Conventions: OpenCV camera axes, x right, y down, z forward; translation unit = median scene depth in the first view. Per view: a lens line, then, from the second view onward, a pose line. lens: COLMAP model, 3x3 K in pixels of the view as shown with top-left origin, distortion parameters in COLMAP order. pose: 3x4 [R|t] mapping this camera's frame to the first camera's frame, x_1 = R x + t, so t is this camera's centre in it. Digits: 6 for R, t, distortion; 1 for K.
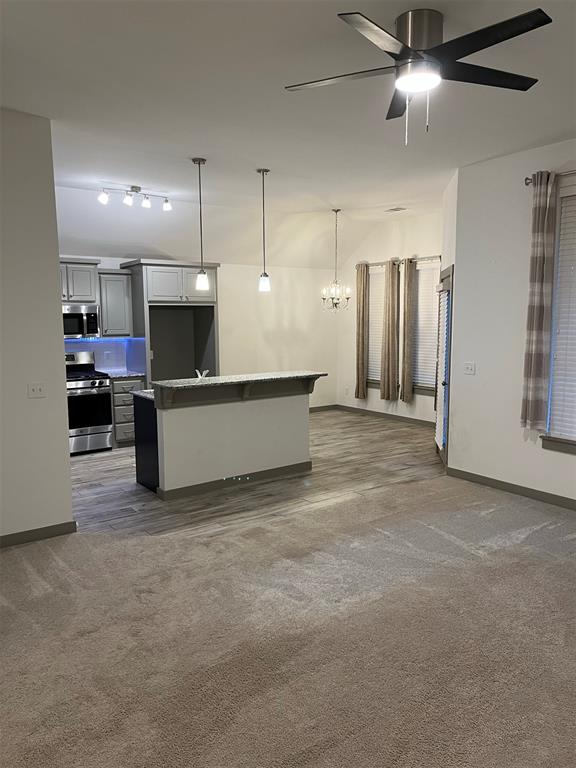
lens RADIAL K [[584.6, 0, 288.0], [0, 584.6, 388.4], [0, 0, 1]] dist [0.063876, -0.070320]
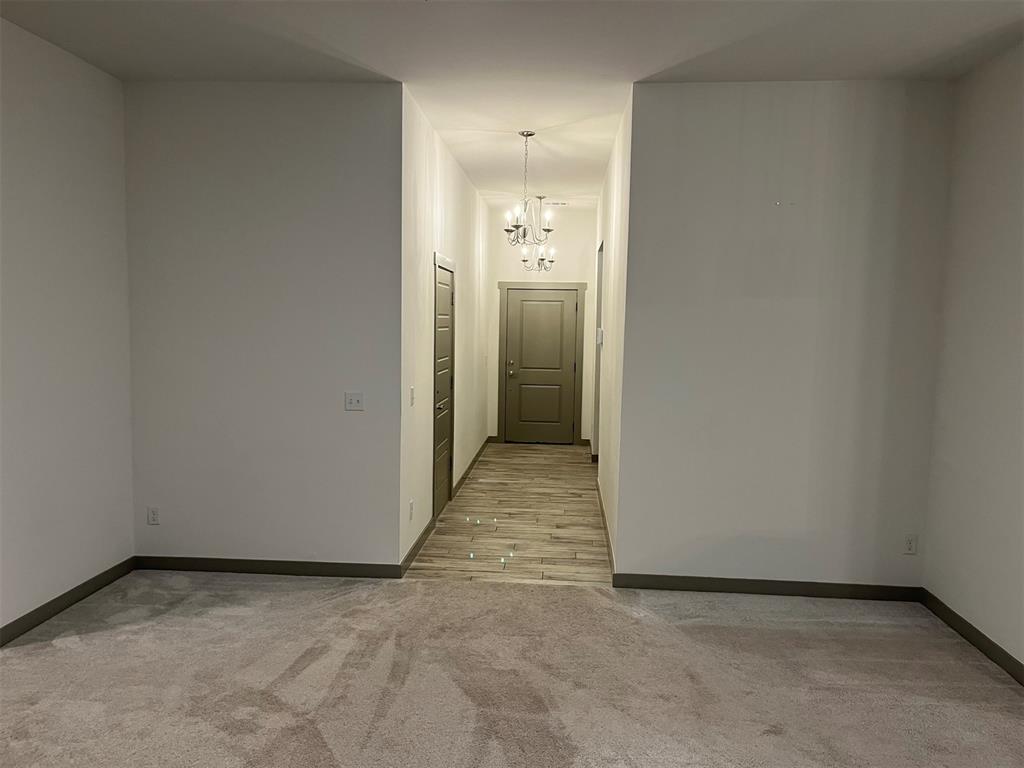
lens RADIAL K [[779.5, 0, 507.1], [0, 779.5, 390.3], [0, 0, 1]] dist [0.063876, -0.070320]
pose [[-0.645875, 0.063102, -0.760830, 0.432138], [-0.112411, 0.977856, 0.176528, -0.112979], [0.755122, 0.199540, -0.624480, 0.877879]]
